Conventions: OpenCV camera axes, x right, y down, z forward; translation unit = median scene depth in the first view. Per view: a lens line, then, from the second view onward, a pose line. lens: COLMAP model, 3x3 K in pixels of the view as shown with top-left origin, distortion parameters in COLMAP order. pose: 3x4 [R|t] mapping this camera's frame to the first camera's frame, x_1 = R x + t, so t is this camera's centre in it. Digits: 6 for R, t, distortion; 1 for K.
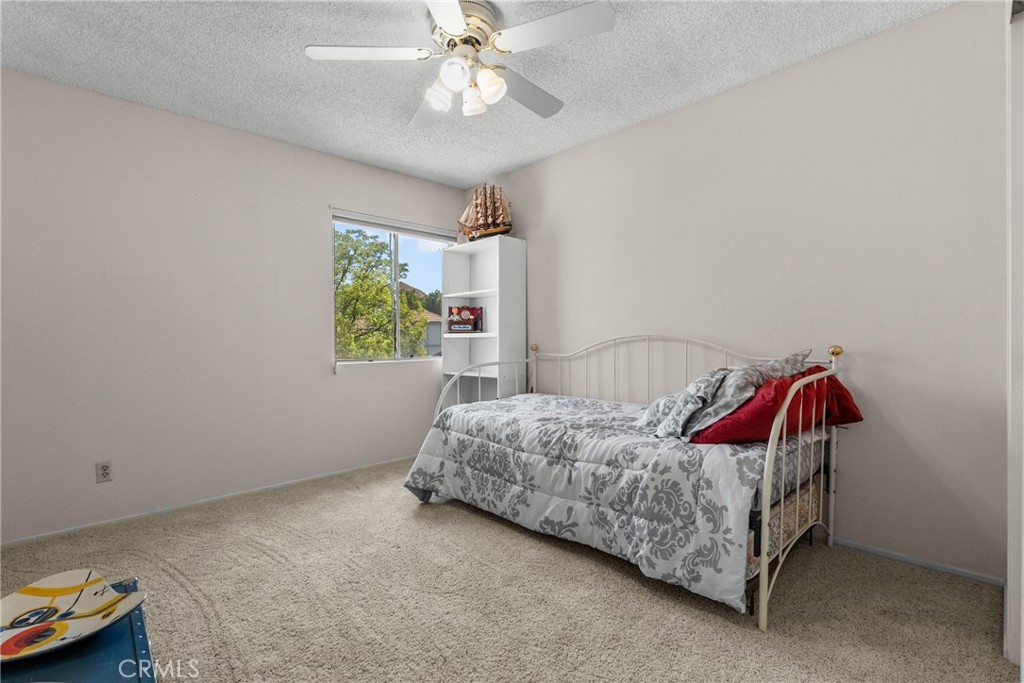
lens RADIAL K [[464.7, 0, 508.3], [0, 464.7, 346.2], [0, 0, 1]] dist [-0.007561, 0.001379]
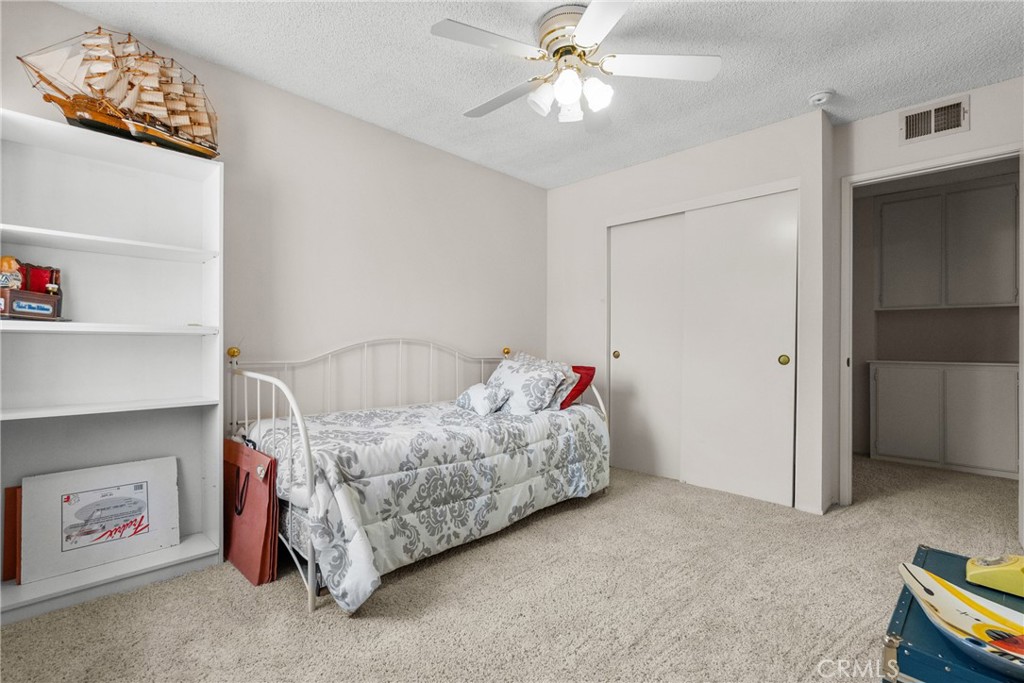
lens RADIAL K [[464.7, 0, 508.3], [0, 464.7, 346.2], [0, 0, 1]] dist [-0.007561, 0.001379]
pose [[-0.026780, 0.008406, 0.999606, -0.910824], [0.009977, 0.999917, -0.008141, 0.005969], [-0.999592, 0.009755, -0.026861, 0.958202]]
